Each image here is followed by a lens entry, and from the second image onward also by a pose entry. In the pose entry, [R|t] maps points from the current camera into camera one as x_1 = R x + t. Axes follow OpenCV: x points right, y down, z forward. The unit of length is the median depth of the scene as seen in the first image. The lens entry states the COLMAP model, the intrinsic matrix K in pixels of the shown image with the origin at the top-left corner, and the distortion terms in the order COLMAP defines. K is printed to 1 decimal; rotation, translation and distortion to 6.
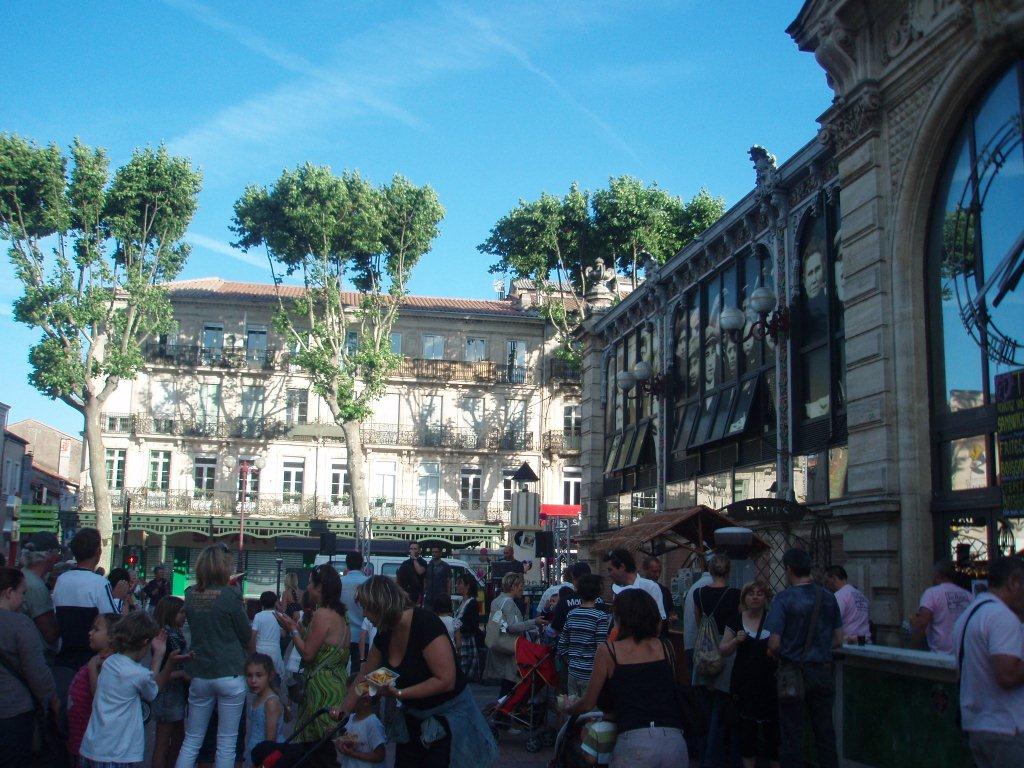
lens RADIAL K [[1064.0, 0, 485.2], [0, 1064.0, 373.0], [0, 0, 1]] dist [-0.105764, 0.000000]
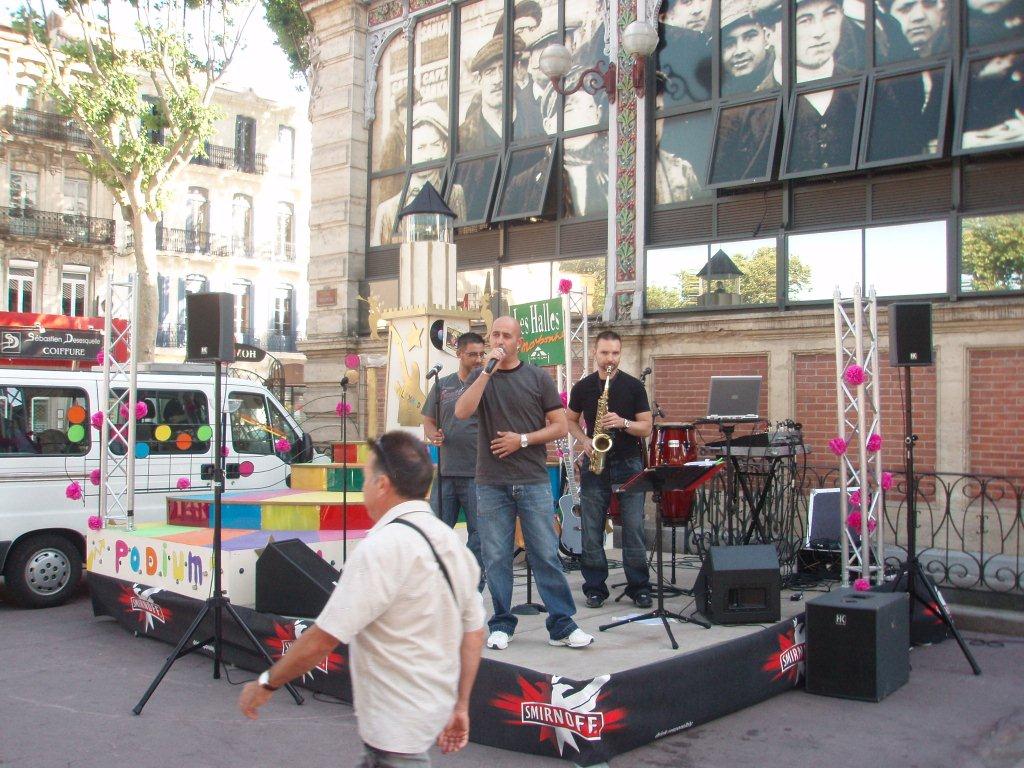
lens RADIAL K [[1064.0, 0, 504.0], [0, 1064.0, 392.3], [0, 0, 1]] dist [-0.105764, 0.000000]
pose [[0.785964, -0.013370, 0.618128, -0.309623], [-0.098639, 0.984249, 0.146710, 0.133511], [-0.610353, -0.176280, 0.772265, 0.754202]]
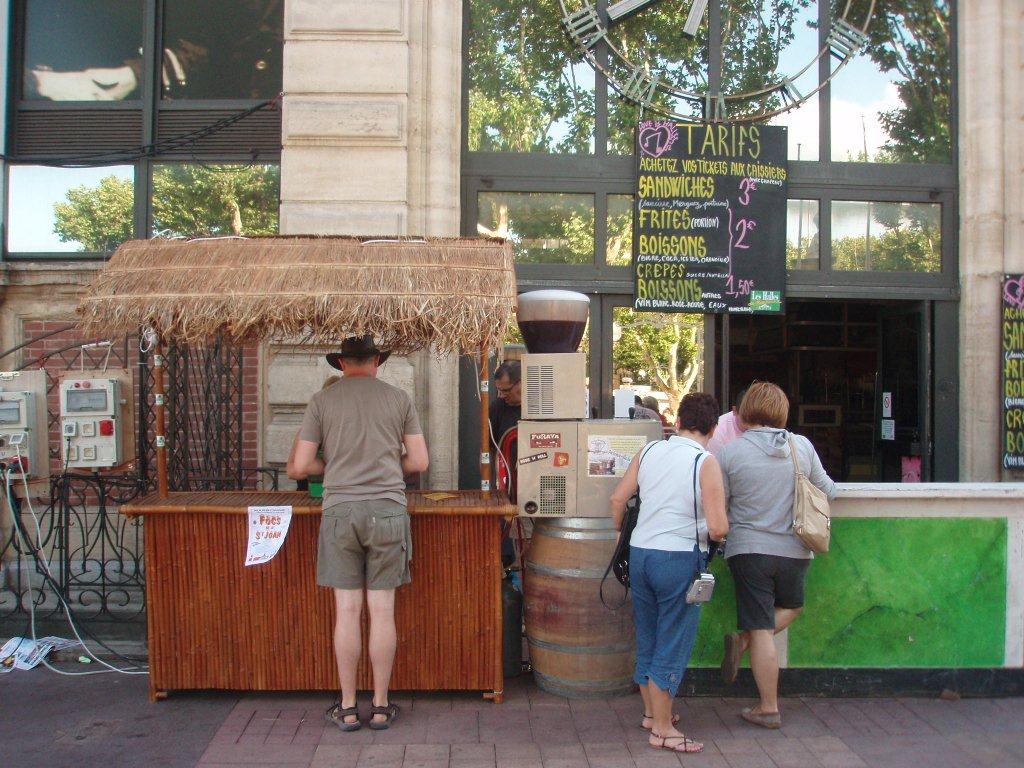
lens RADIAL K [[1064.0, 0, 511.1], [0, 1064.0, 386.9], [0, 0, 1]] dist [-0.105764, 0.000000]
pose [[0.117098, -0.021240, 0.992893, -0.181636], [-0.176497, 0.983411, 0.041852, 0.114748], [-0.977311, -0.180144, 0.111407, 0.630789]]
